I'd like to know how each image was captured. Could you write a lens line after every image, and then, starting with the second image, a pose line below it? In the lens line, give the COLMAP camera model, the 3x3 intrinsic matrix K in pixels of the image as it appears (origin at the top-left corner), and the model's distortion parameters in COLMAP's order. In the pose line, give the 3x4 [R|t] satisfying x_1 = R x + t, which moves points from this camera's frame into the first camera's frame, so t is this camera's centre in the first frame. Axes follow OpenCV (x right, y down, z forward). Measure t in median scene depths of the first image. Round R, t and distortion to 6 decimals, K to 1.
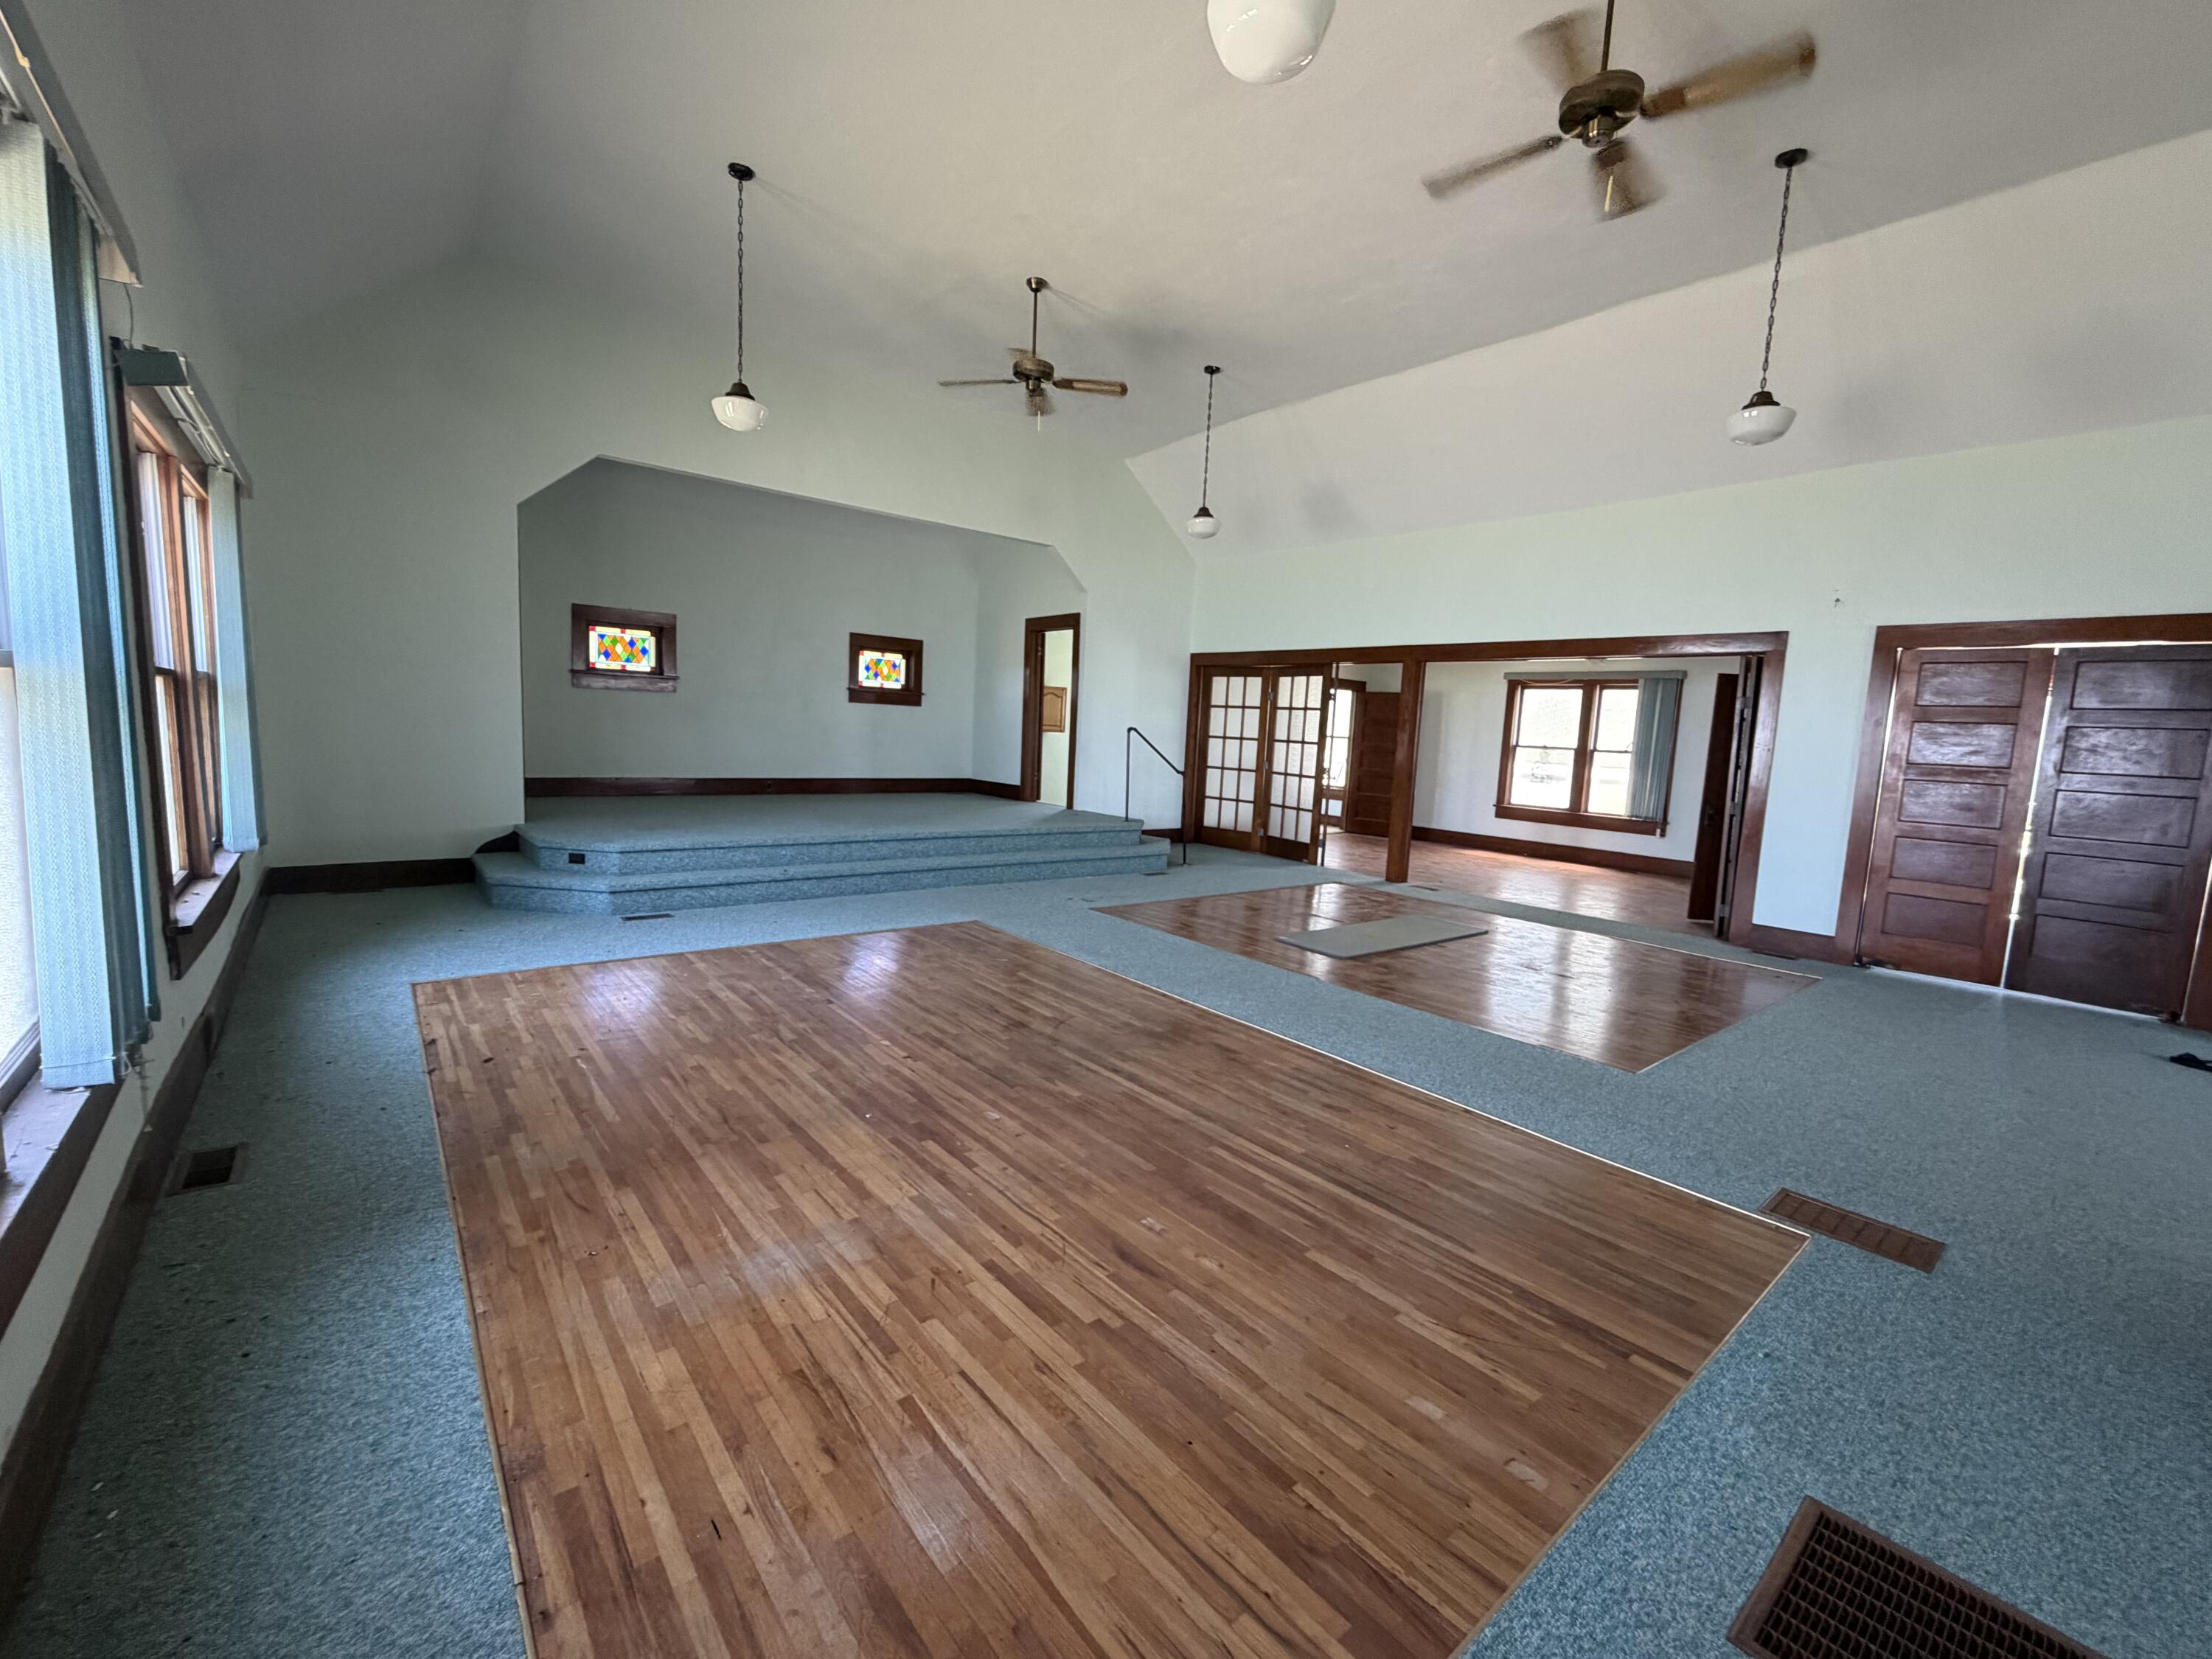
lens RADIAL K [[912.2, 0, 1104.4], [0, 912.2, 833.2], [0, 0, 1]] dist [0.002629, 0.000030]
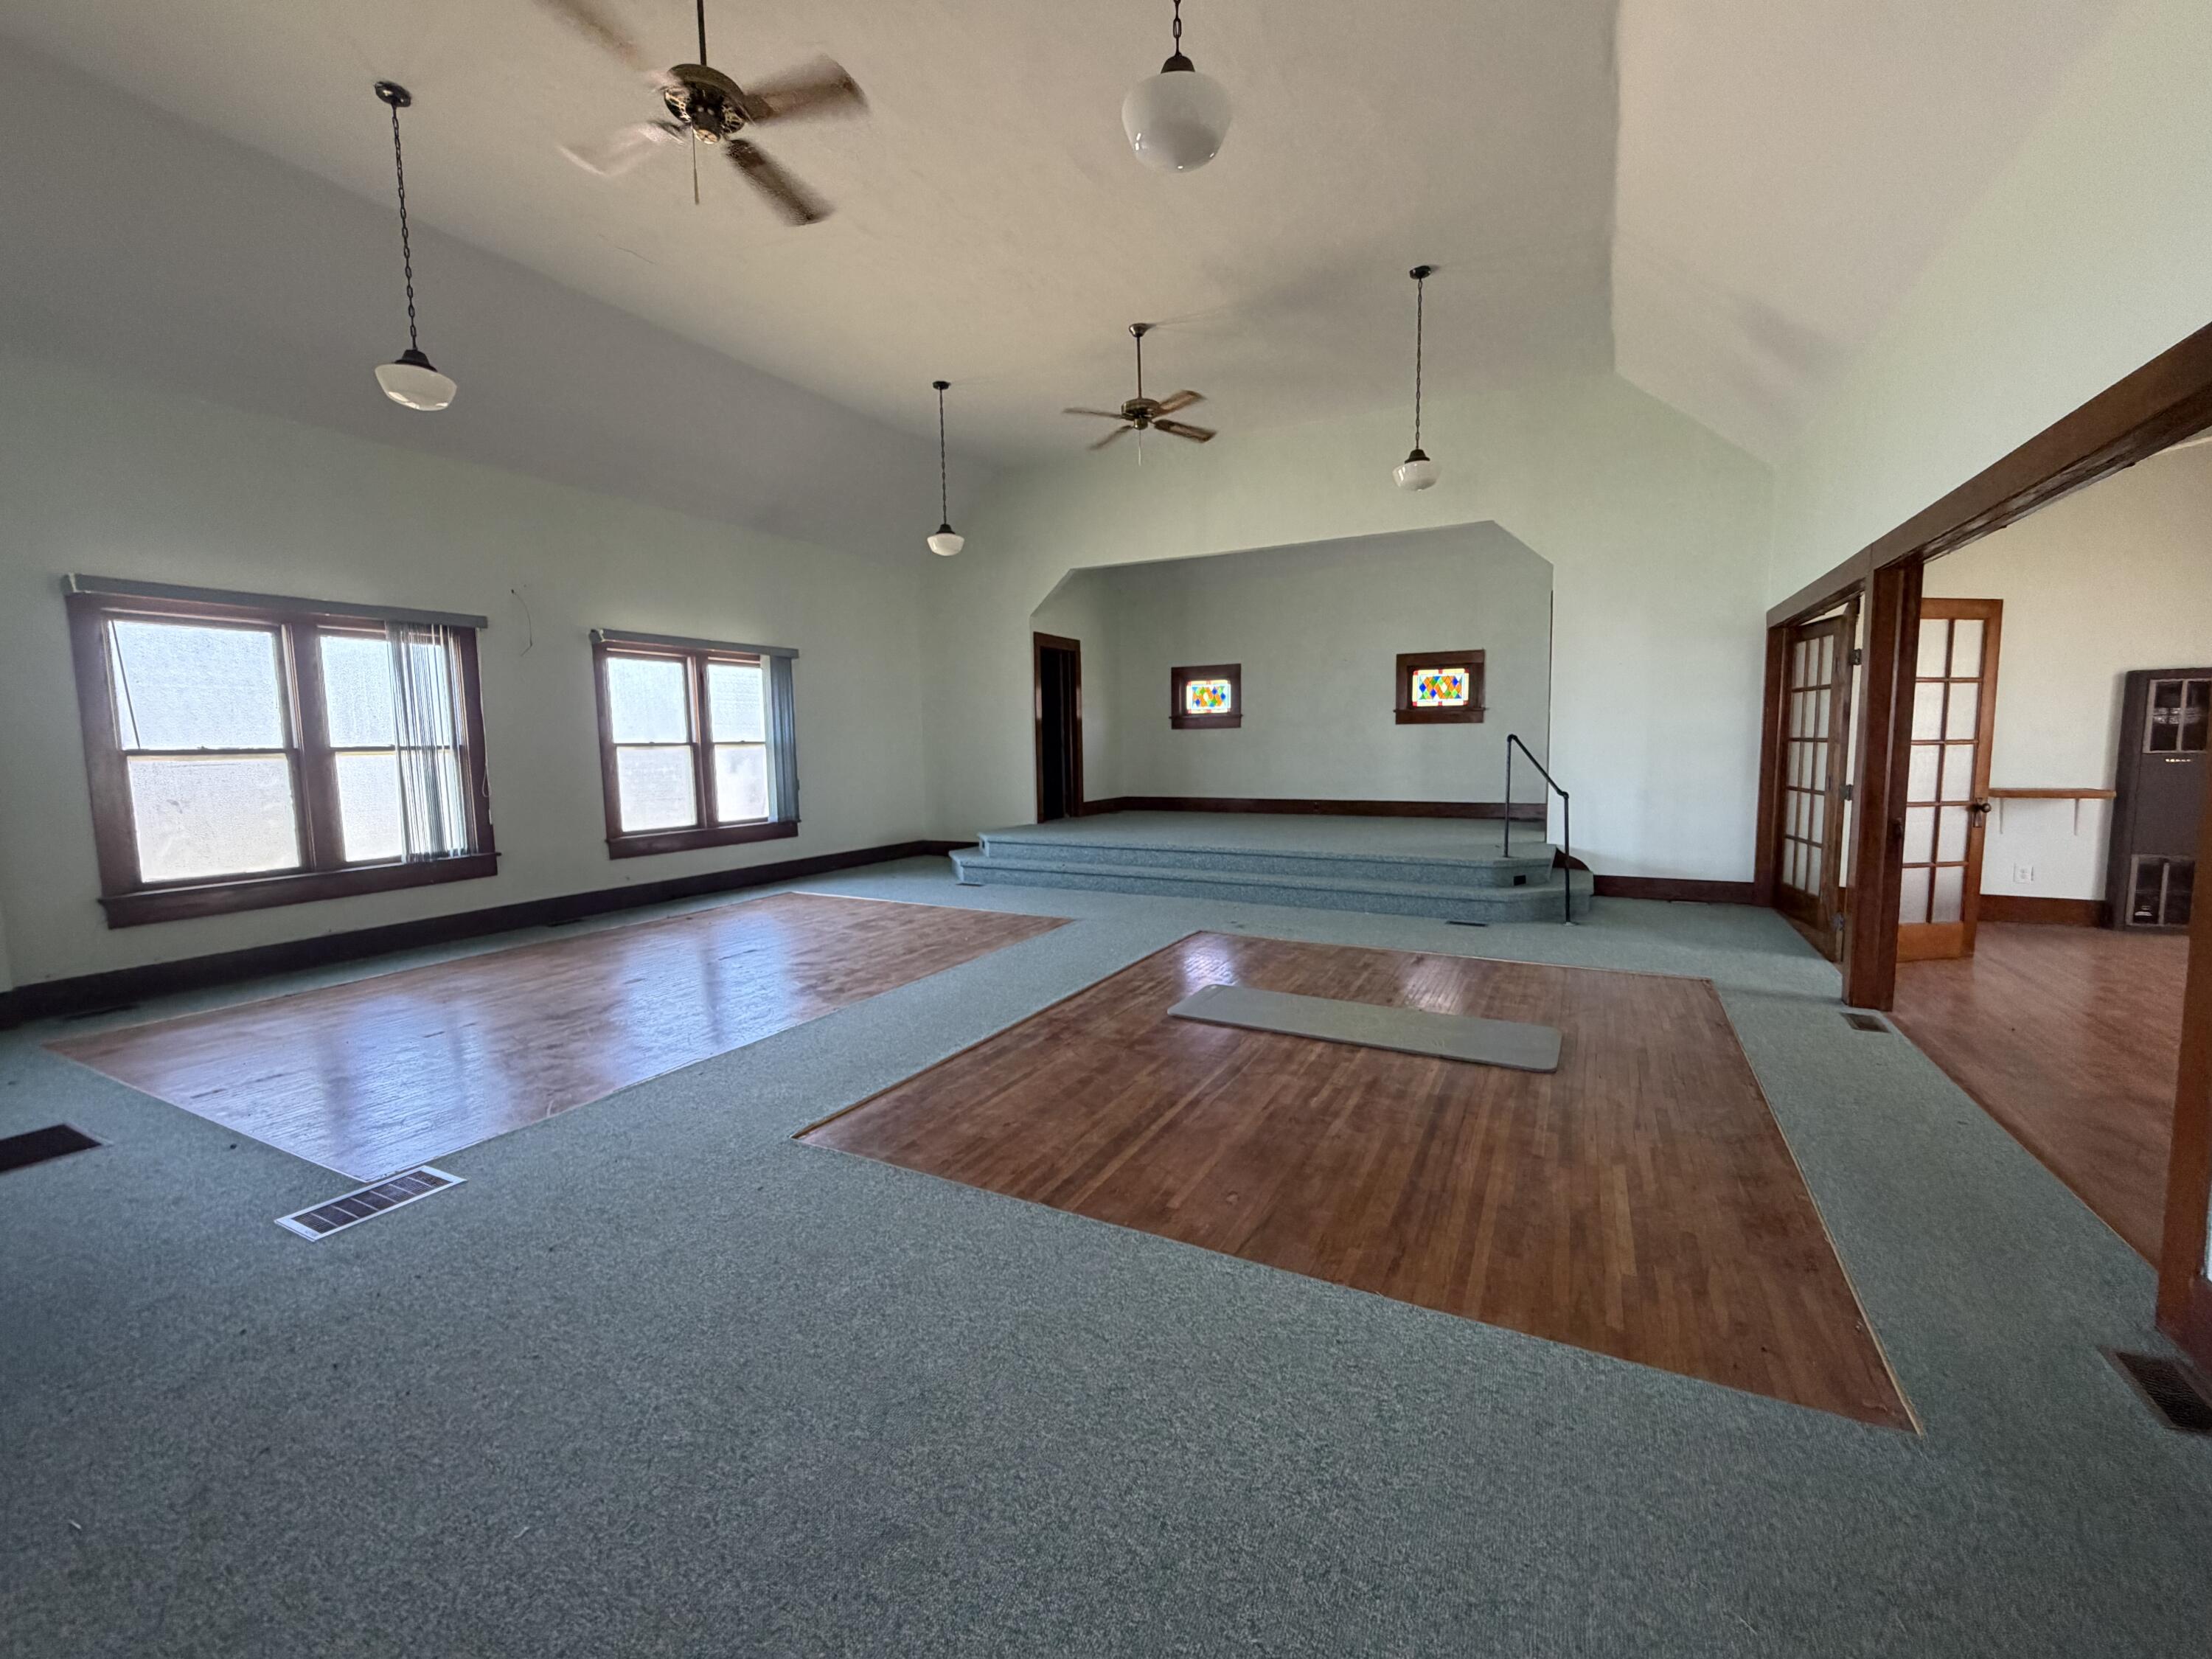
lens RADIAL K [[912.2, 0, 1107.1], [0, 912.2, 832.1], [0, 0, 1]] dist [0.002629, 0.000030]
pose [[0.384118, 0.040535, -0.922394, 0.597574], [-0.074860, 0.997114, 0.012644, -0.018197], [0.920244, 0.064193, 0.386044, 0.386760]]
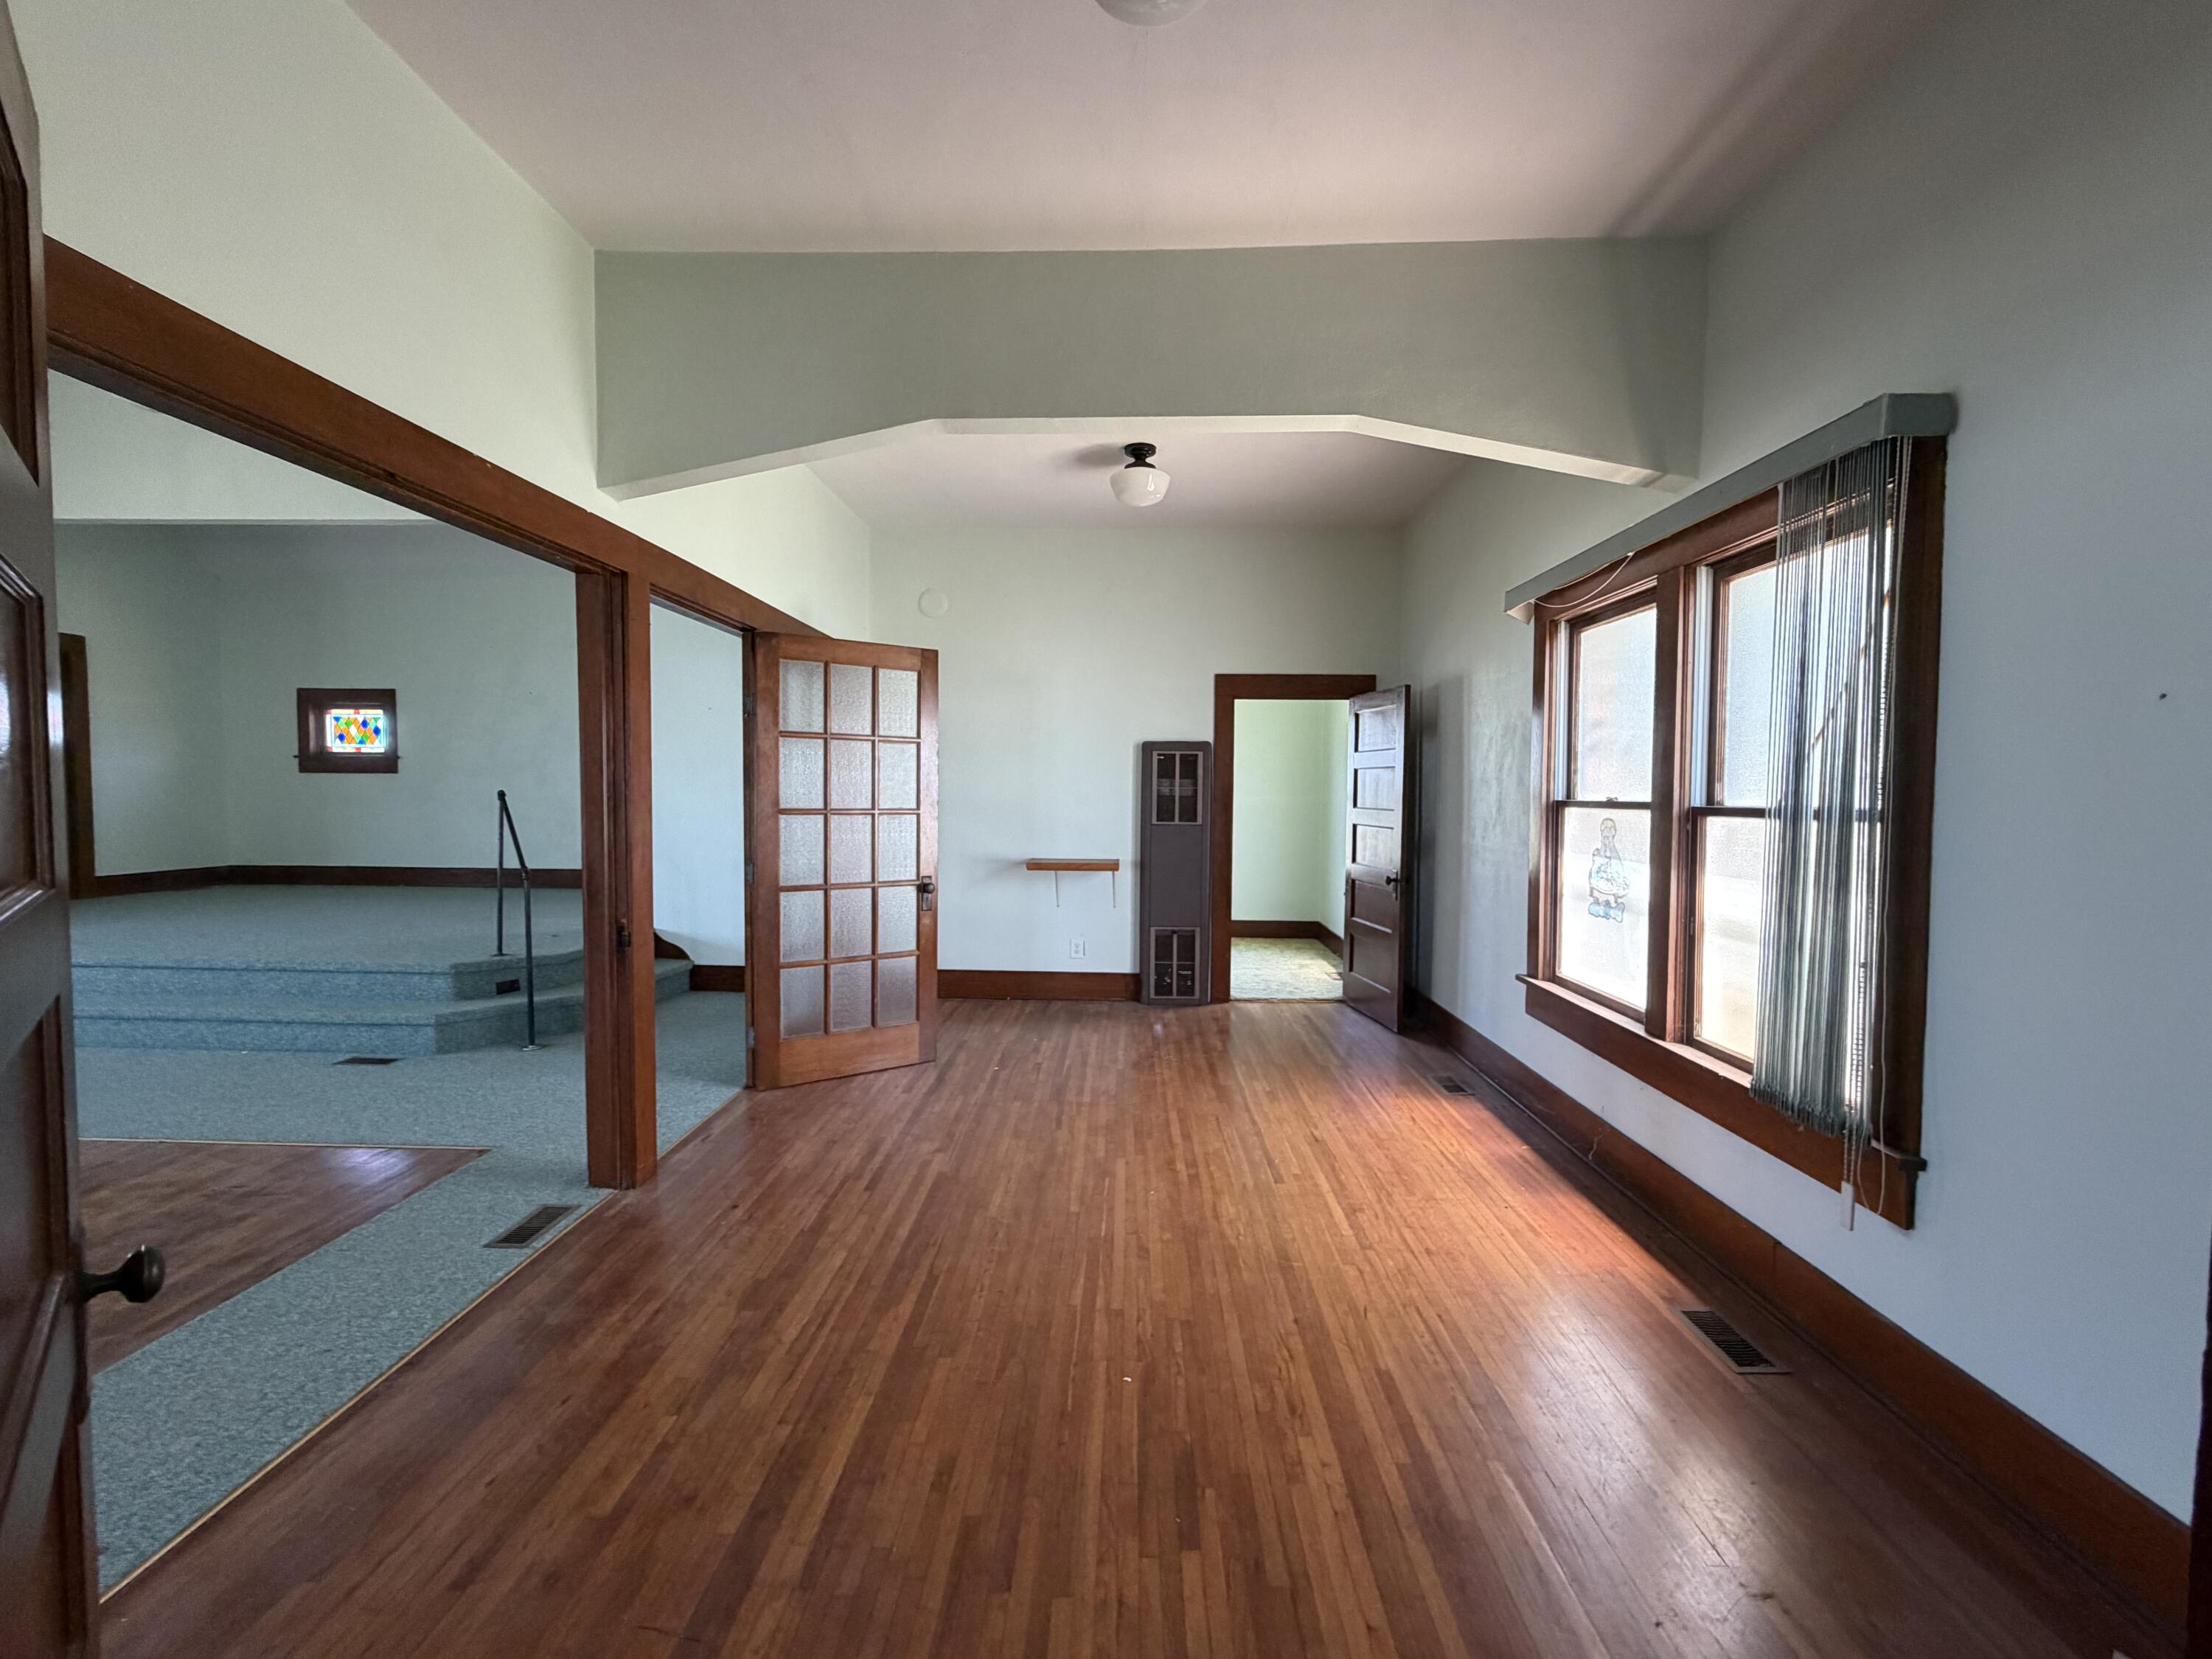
lens RADIAL K [[912.2, 0, 1103.5], [0, 912.2, 824.8], [0, 0, 1]] dist [0.002629, 0.000030]
pose [[0.751173, -0.015119, -0.659932, 0.677618], [-0.050803, 0.995448, -0.080632, -0.066235], [0.658147, 0.094095, 0.746986, 0.804396]]
